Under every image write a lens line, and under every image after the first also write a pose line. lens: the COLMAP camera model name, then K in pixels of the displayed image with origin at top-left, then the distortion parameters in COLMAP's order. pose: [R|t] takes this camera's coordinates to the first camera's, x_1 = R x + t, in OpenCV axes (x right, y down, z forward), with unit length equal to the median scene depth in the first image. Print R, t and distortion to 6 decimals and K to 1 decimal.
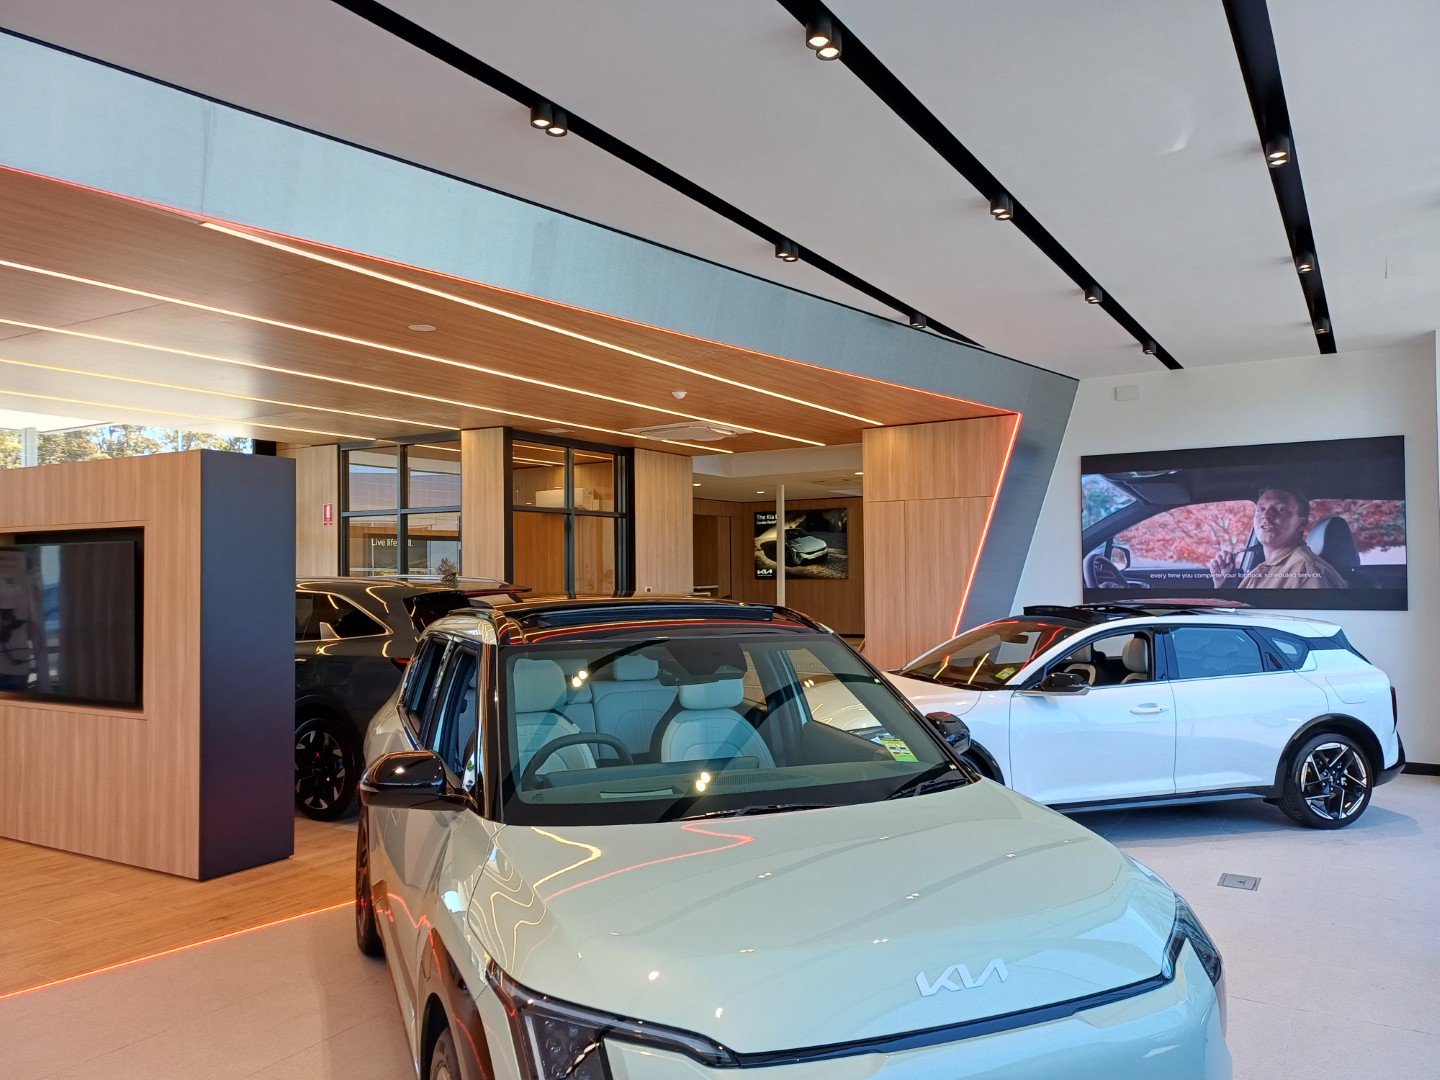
lens RADIAL K [[1067.5, 0, 720.0], [0, 1067.5, 540.0], [0, 0, 1]] dist [0.117388, -0.136113]
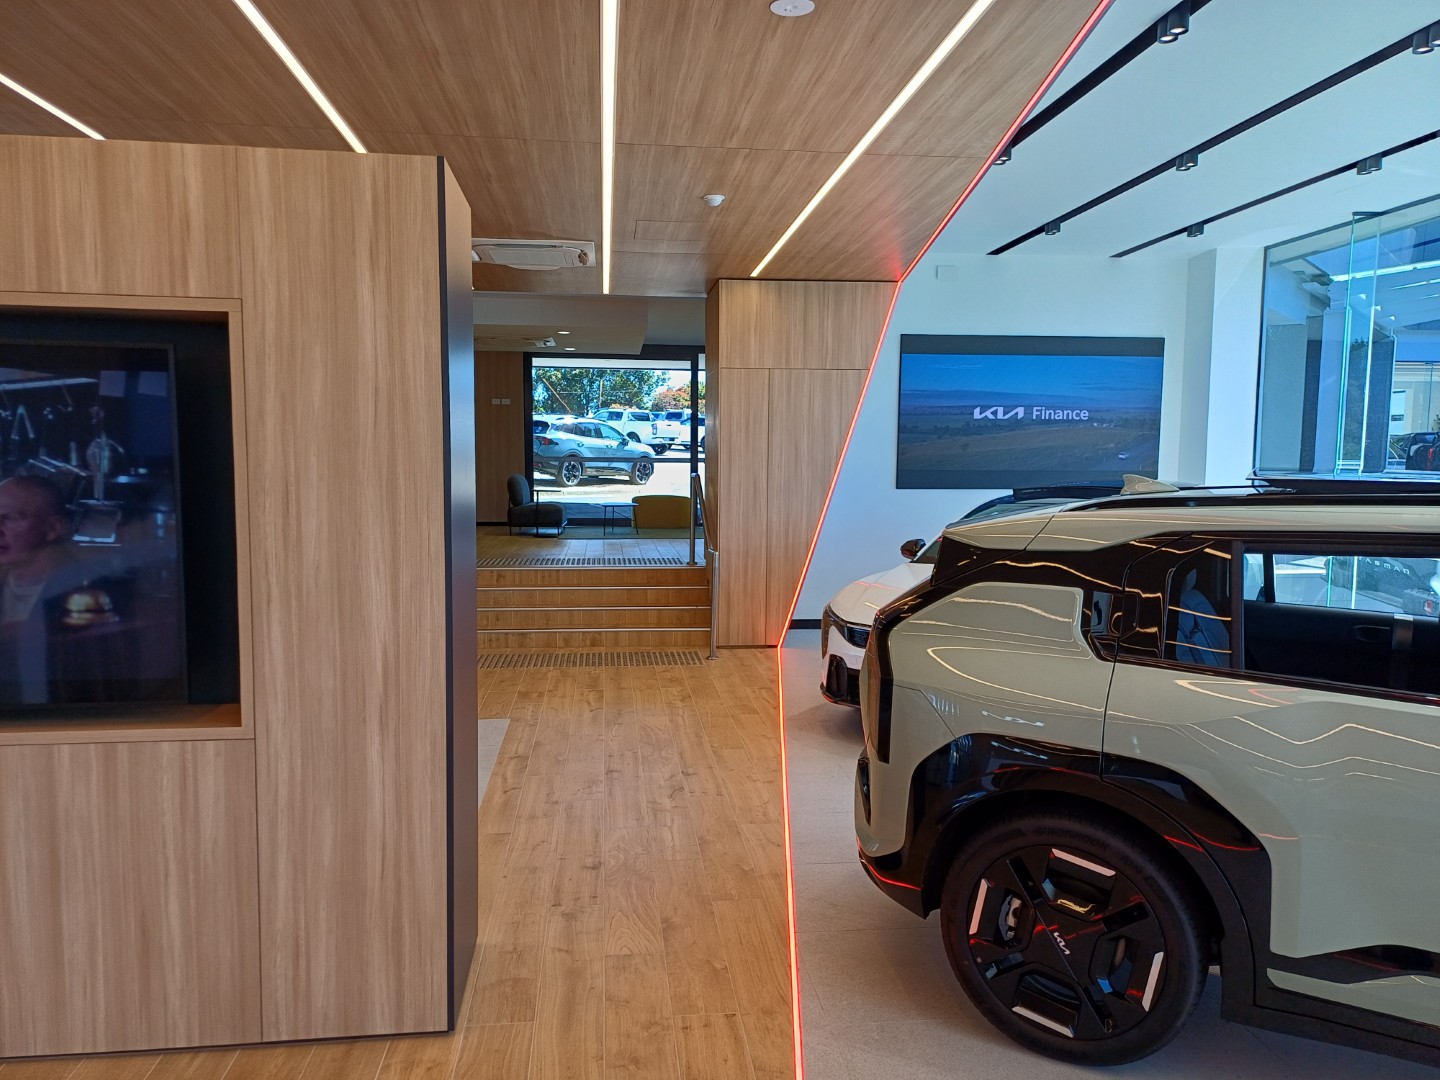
lens RADIAL K [[1067.5, 0, 720.0], [0, 1067.5, 540.0], [0, 0, 1]] dist [0.117388, -0.136113]
pose [[0.789901, -0.035516, 0.612204, -0.625455], [-0.029910, 0.994902, 0.096309, 0.030123], [-0.612504, -0.094385, 0.784812, 0.505899]]
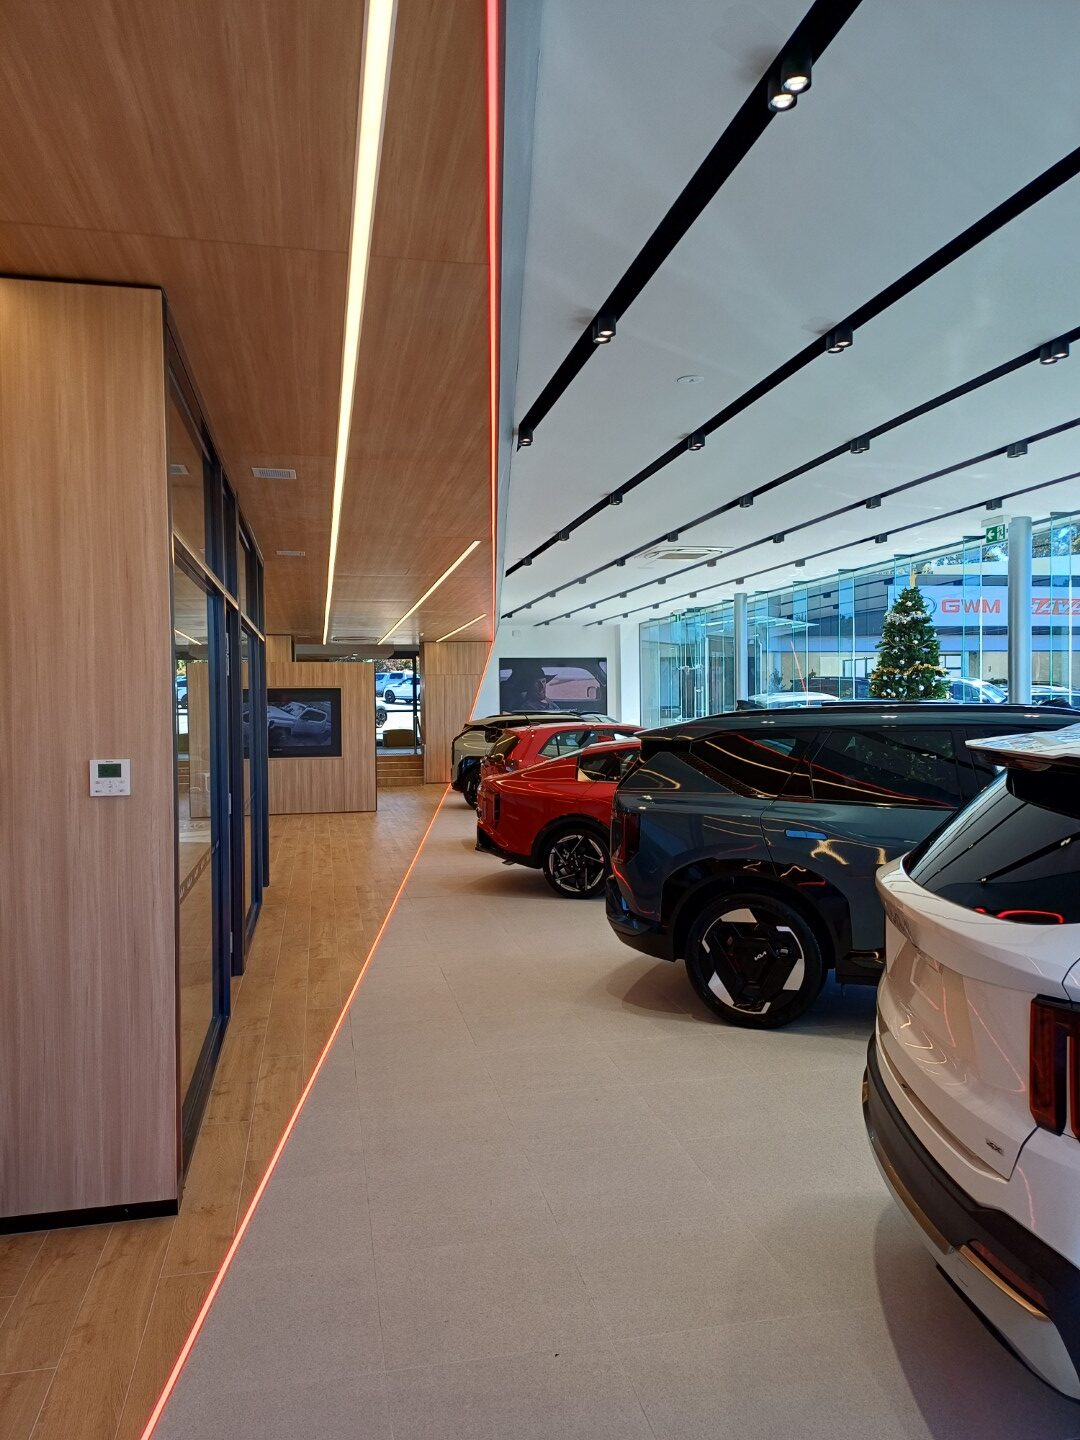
lens RADIAL K [[1067.5, 0, 534.4], [0, 1067.5, 726.7], [0, 0, 1]] dist [0.117388, -0.136113]
pose [[0.731514, -0.014754, 0.681666, -1.948022], [-0.013394, 0.999262, 0.036002, -0.017939], [-0.681694, -0.035466, 0.730777, -1.261654]]
